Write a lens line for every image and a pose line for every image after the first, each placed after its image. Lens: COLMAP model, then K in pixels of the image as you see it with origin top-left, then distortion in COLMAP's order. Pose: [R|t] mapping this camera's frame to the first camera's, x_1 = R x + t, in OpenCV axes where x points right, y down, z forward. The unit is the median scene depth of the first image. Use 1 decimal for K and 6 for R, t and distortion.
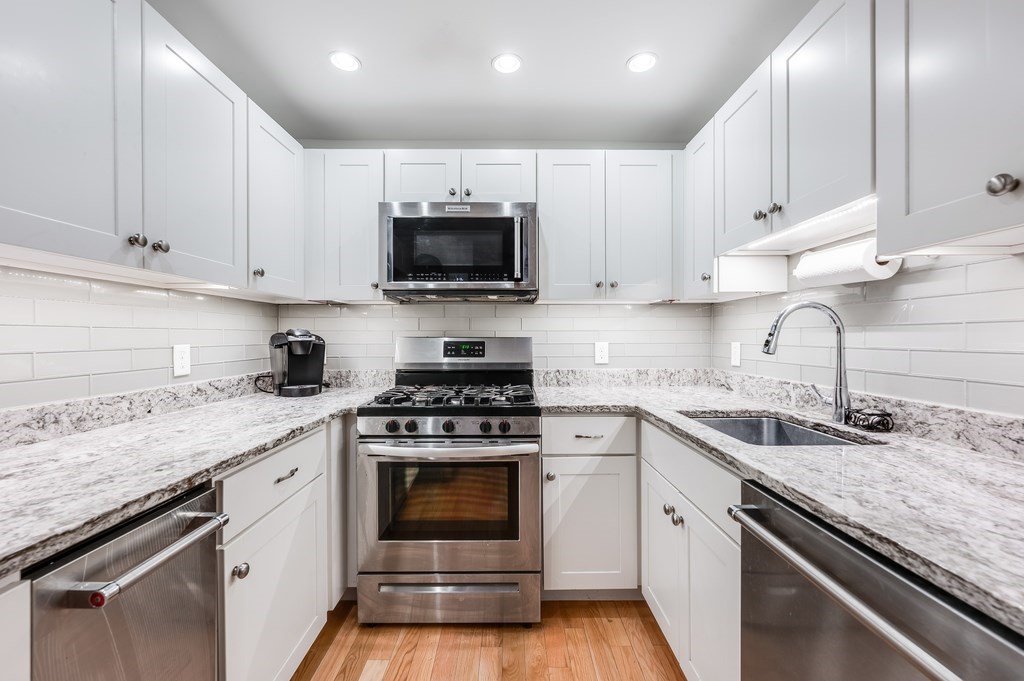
lens RADIAL K [[416.2, 0, 512.0], [0, 416.2, 340.5], [0, 0, 1]] dist [-0.001465, -0.000042]
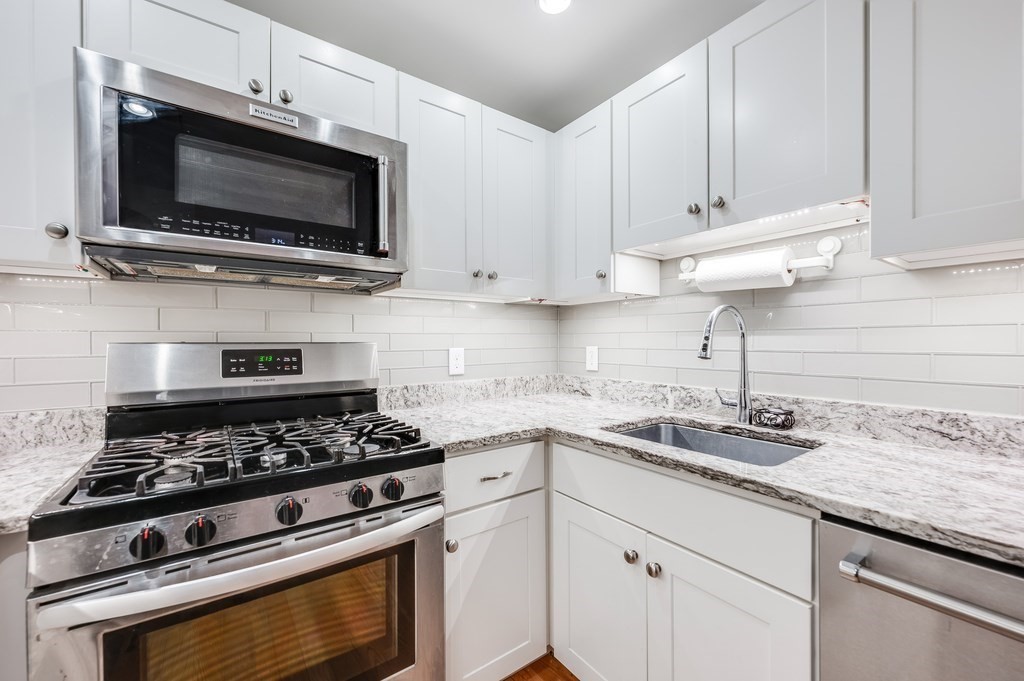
lens RADIAL K [[407.4, 0, 508.6], [0, 407.4, 344.6], [0, 0, 1]] dist [-0.000555, -0.000248]
pose [[0.813087, -0.007819, 0.582090, -0.221059], [0.008474, 0.999963, 0.001596, -0.003816], [-0.582080, 0.003635, 0.813123, 0.409867]]
